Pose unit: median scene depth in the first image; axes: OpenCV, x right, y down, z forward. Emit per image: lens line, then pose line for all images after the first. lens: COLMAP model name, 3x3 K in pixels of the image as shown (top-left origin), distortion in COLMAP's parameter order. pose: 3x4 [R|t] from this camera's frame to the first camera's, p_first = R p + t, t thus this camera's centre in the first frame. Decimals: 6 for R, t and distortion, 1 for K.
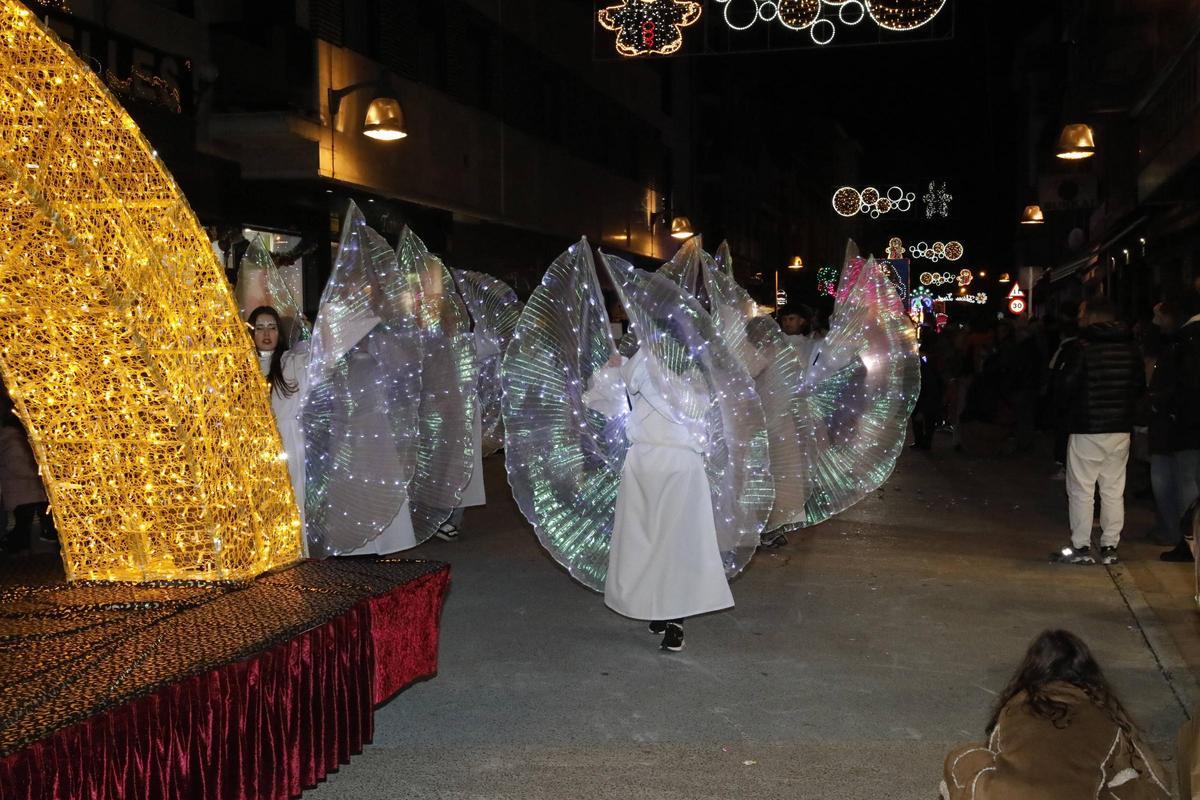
lens RADIAL K [[1583.5, 0, 600.0], [0, 1583.5, 400.0], [0, 0, 1]] dist [0.068790, 0.013612]
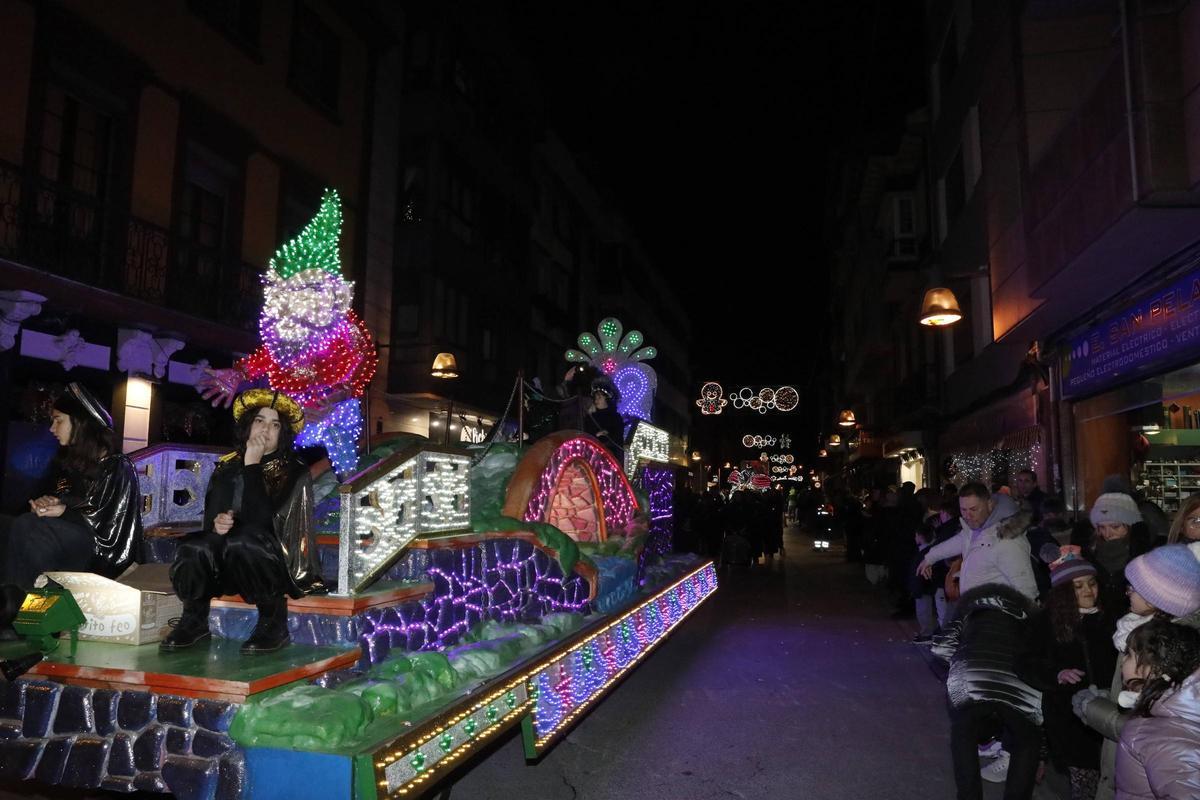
lens RADIAL K [[813.8, 0, 600.0], [0, 813.8, 400.0], [0, 0, 1]] dist [-0.110234, 0.080225]
pose [[0.999691, 0.023659, -0.007662, -0.197048], [-0.024552, 0.987979, -0.152629, 0.026843], [0.003958, 0.152770, 0.988254, -0.738786]]
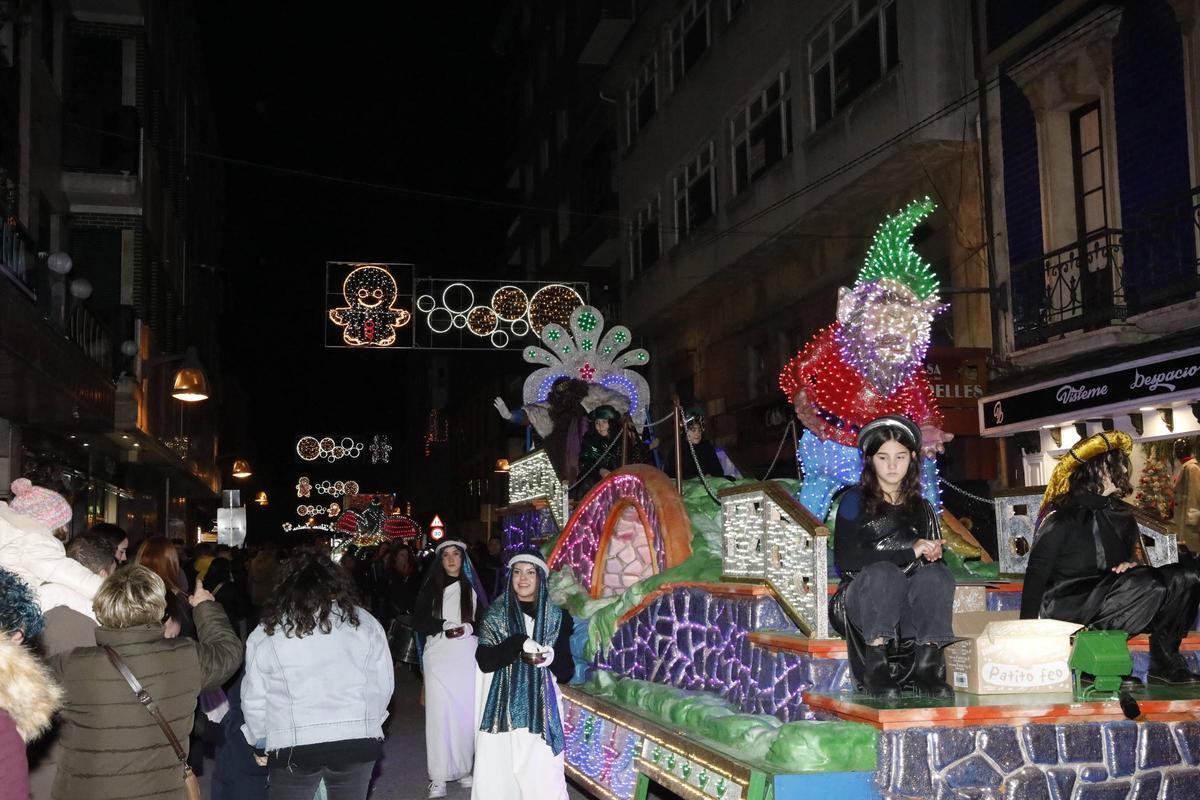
lens RADIAL K [[1324.6, 0, 631.0], [0, 1324.6, 402.1], [0, 0, 1]] dist [0.027693, 0.014581]
pose [[0.889375, 0.046377, 0.454821, -0.277379], [0.025521, 0.988254, -0.150674, 0.003634], [-0.456466, 0.145613, 0.877744, -0.072366]]
